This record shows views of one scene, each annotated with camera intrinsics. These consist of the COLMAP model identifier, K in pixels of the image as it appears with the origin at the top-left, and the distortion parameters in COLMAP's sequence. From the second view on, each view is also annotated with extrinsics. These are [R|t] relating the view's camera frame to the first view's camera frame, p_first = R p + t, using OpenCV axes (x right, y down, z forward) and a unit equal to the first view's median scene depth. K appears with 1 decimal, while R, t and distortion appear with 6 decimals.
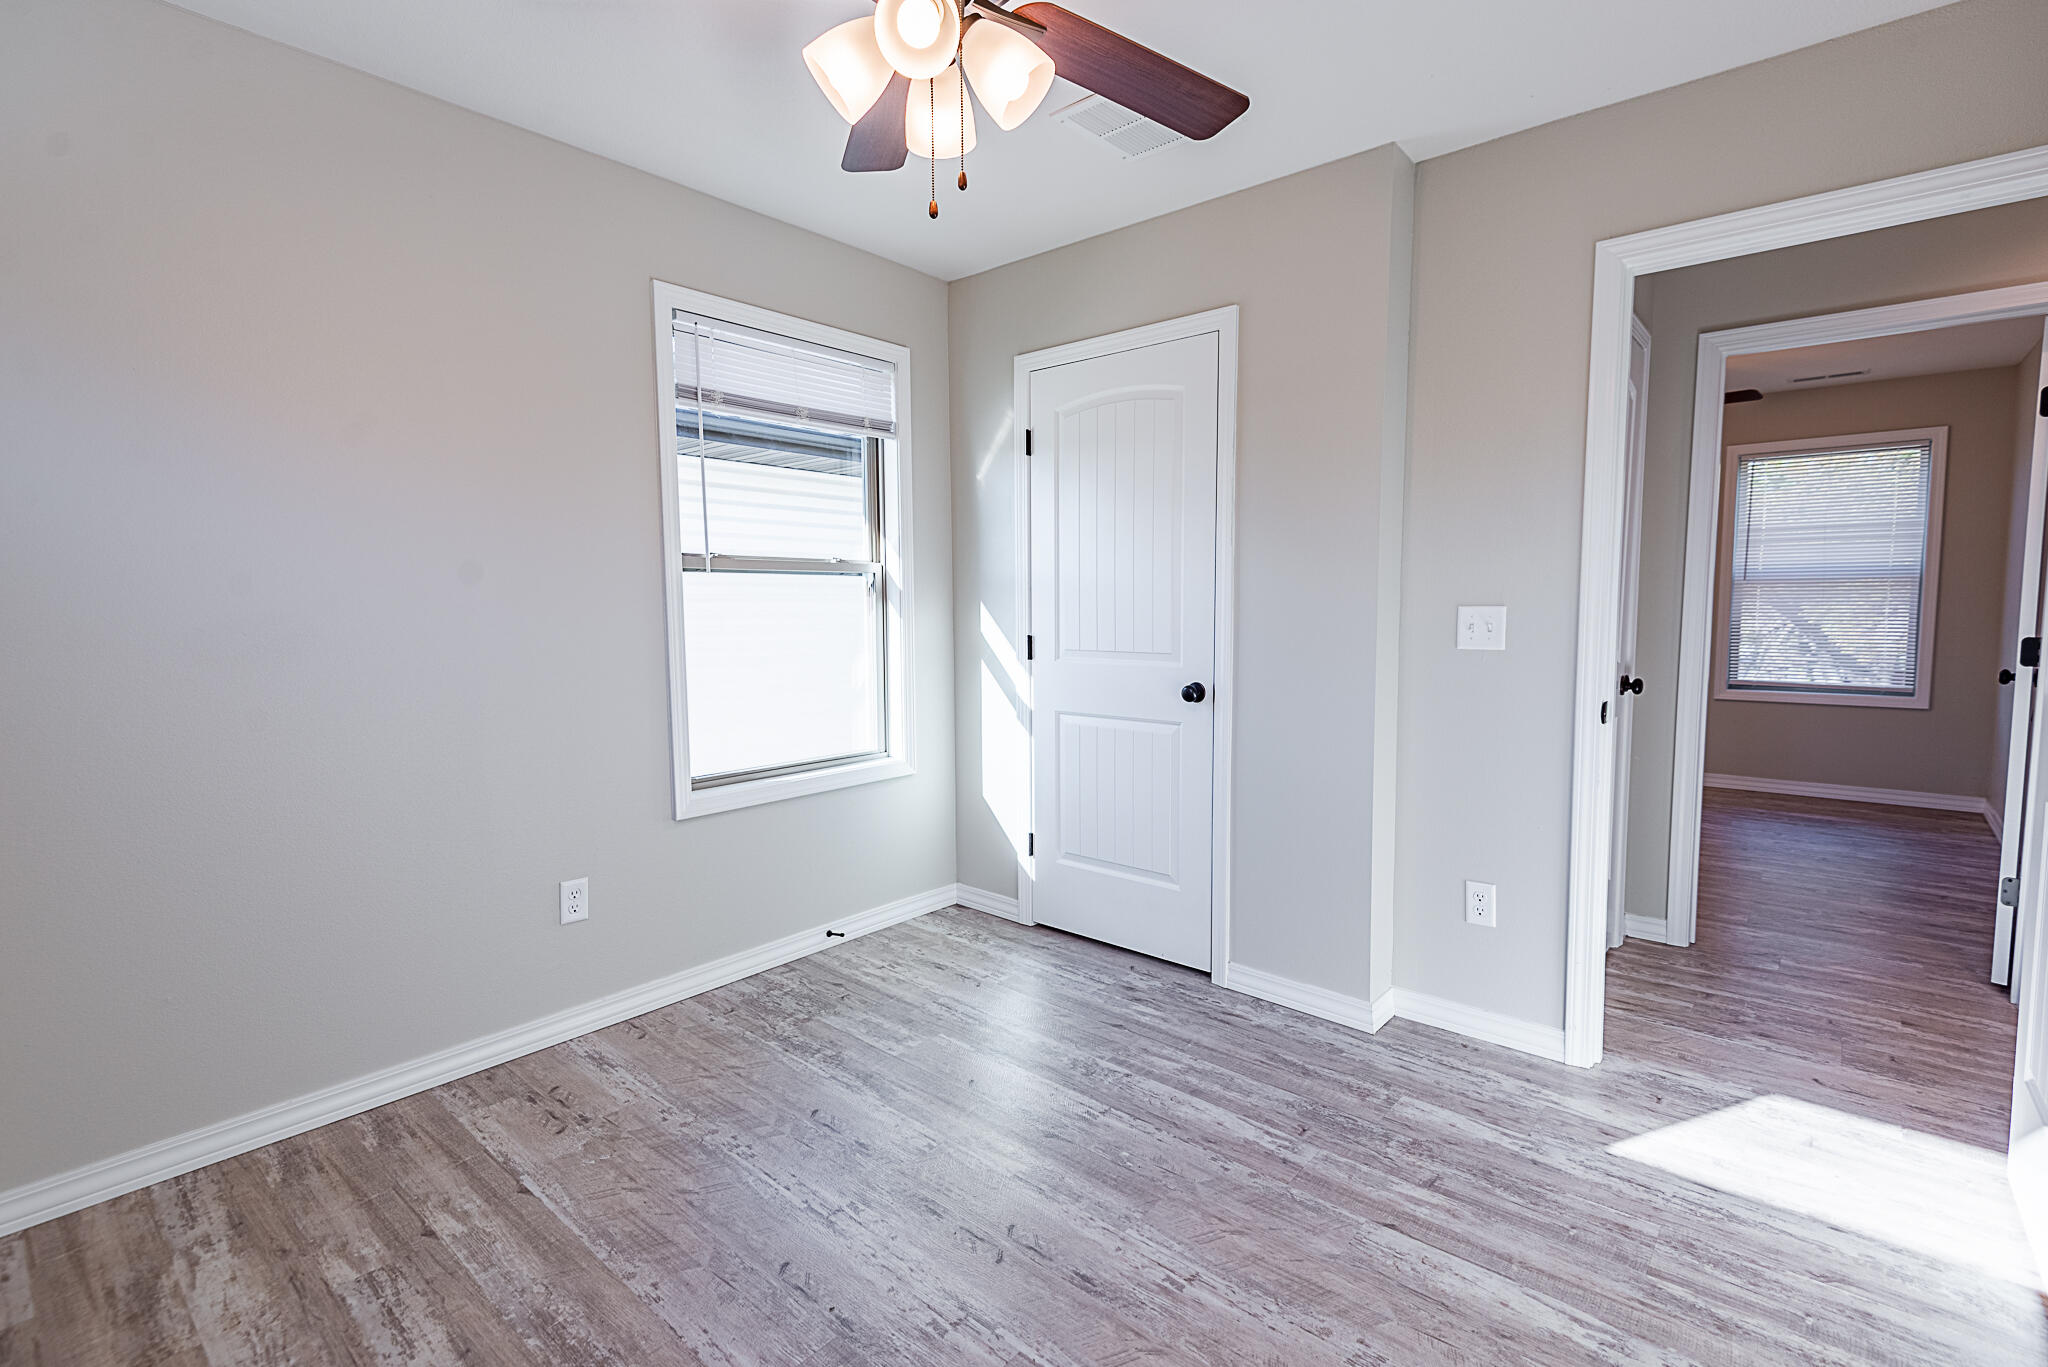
lens RADIAL K [[929.5, 0, 1021.9], [0, 929.5, 676.4], [0, 0, 1]] dist [0.001190, -0.004518]
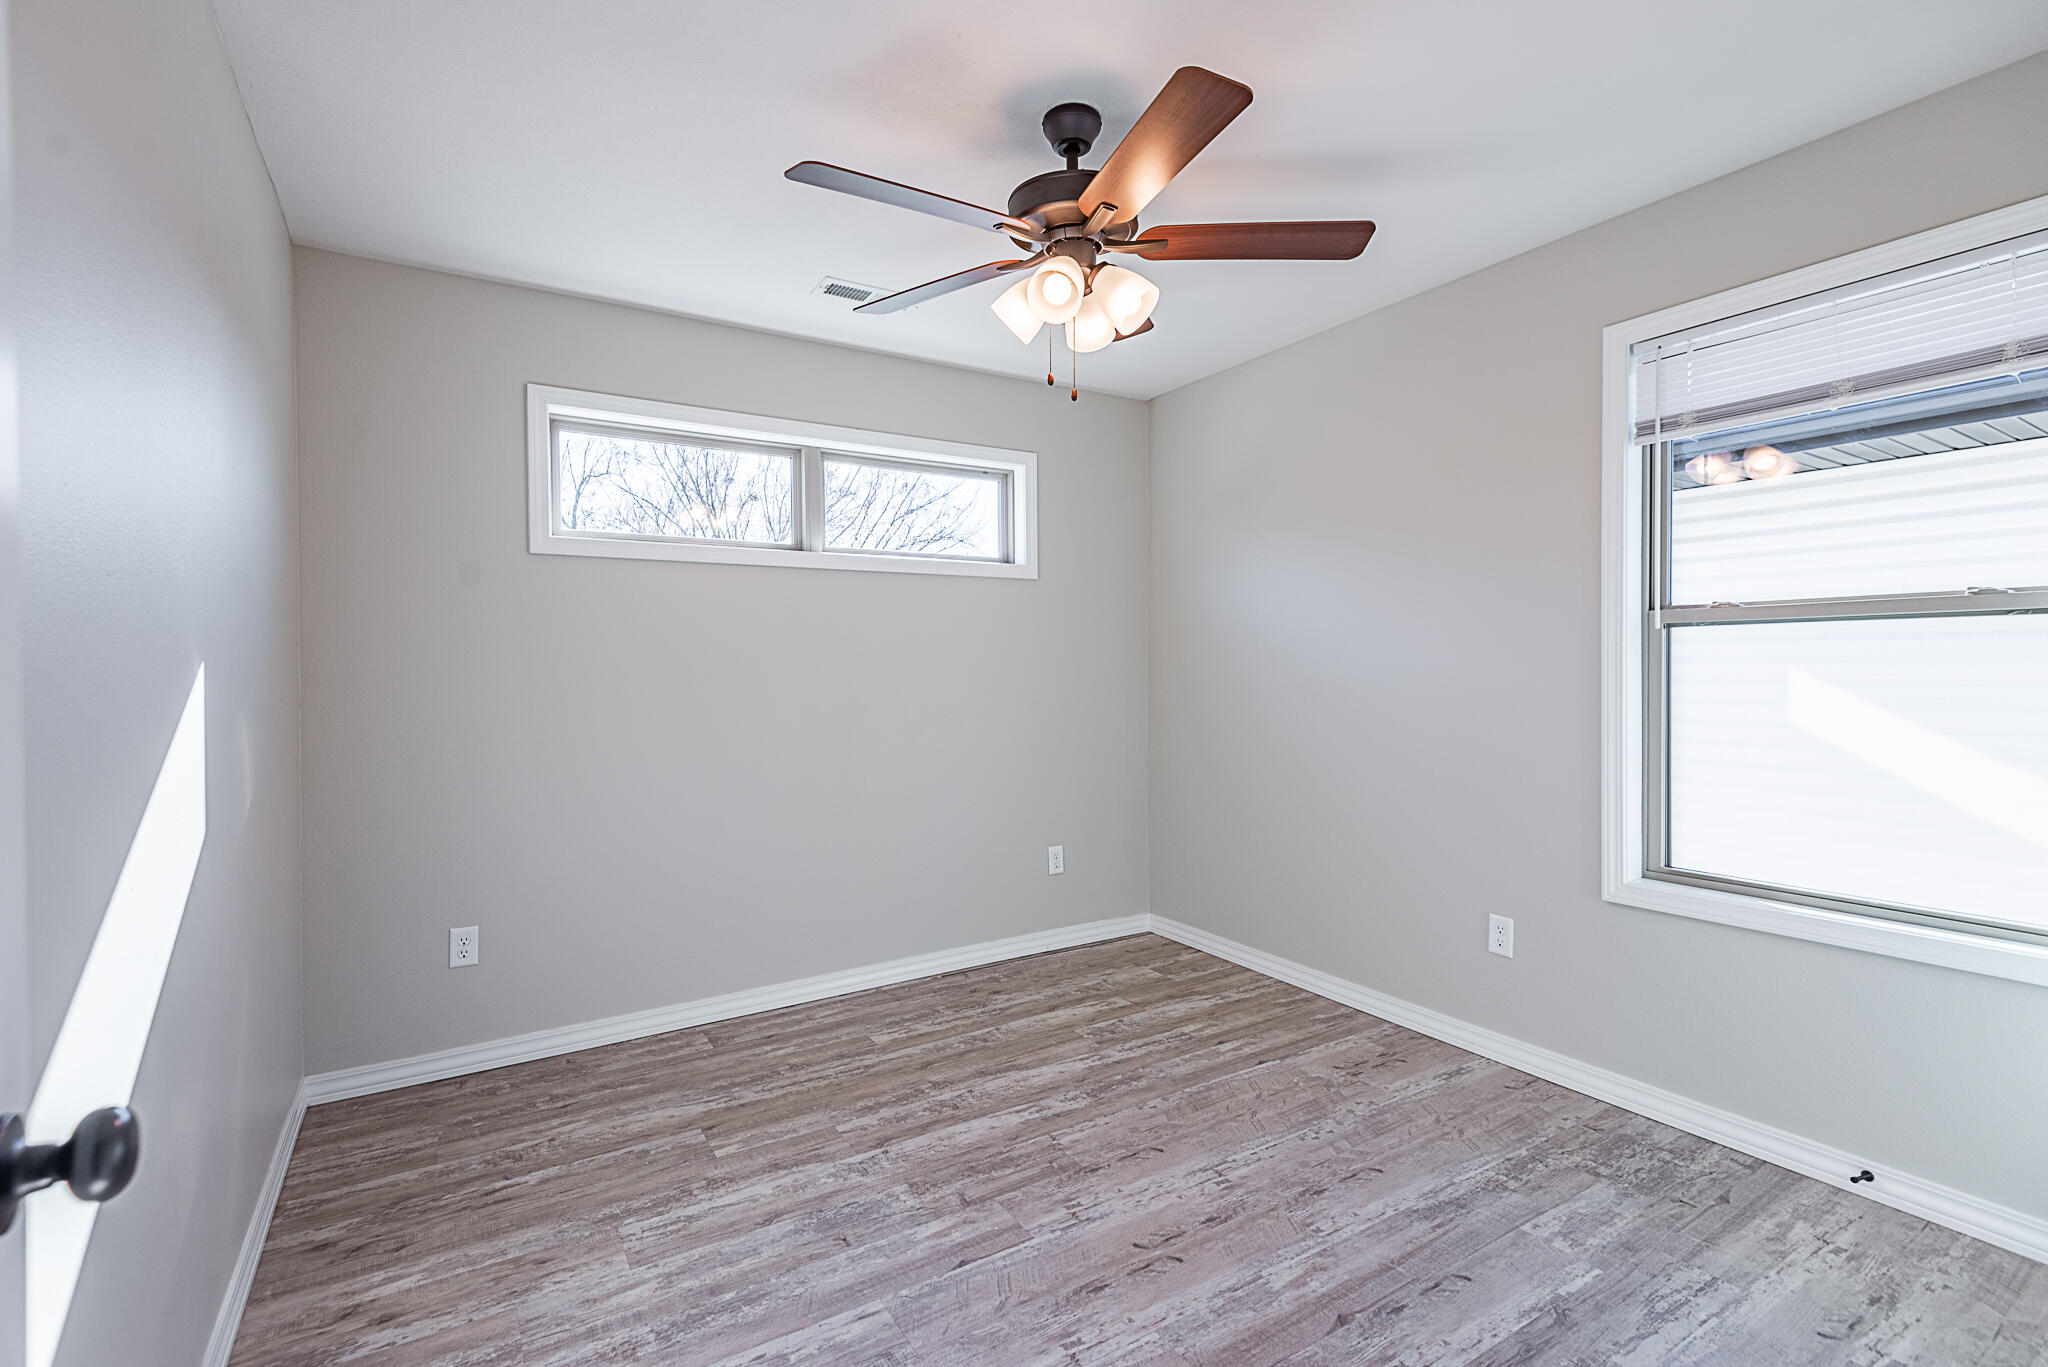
lens RADIAL K [[929.5, 0, 1021.9], [0, 929.5, 676.4], [0, 0, 1]] dist [0.001190, -0.004518]
pose [[-0.301785, 0.015978, -0.953242, 0.985463], [-0.070244, 0.996769, 0.038946, -0.088582], [0.950785, 0.078712, -0.299687, 1.044274]]
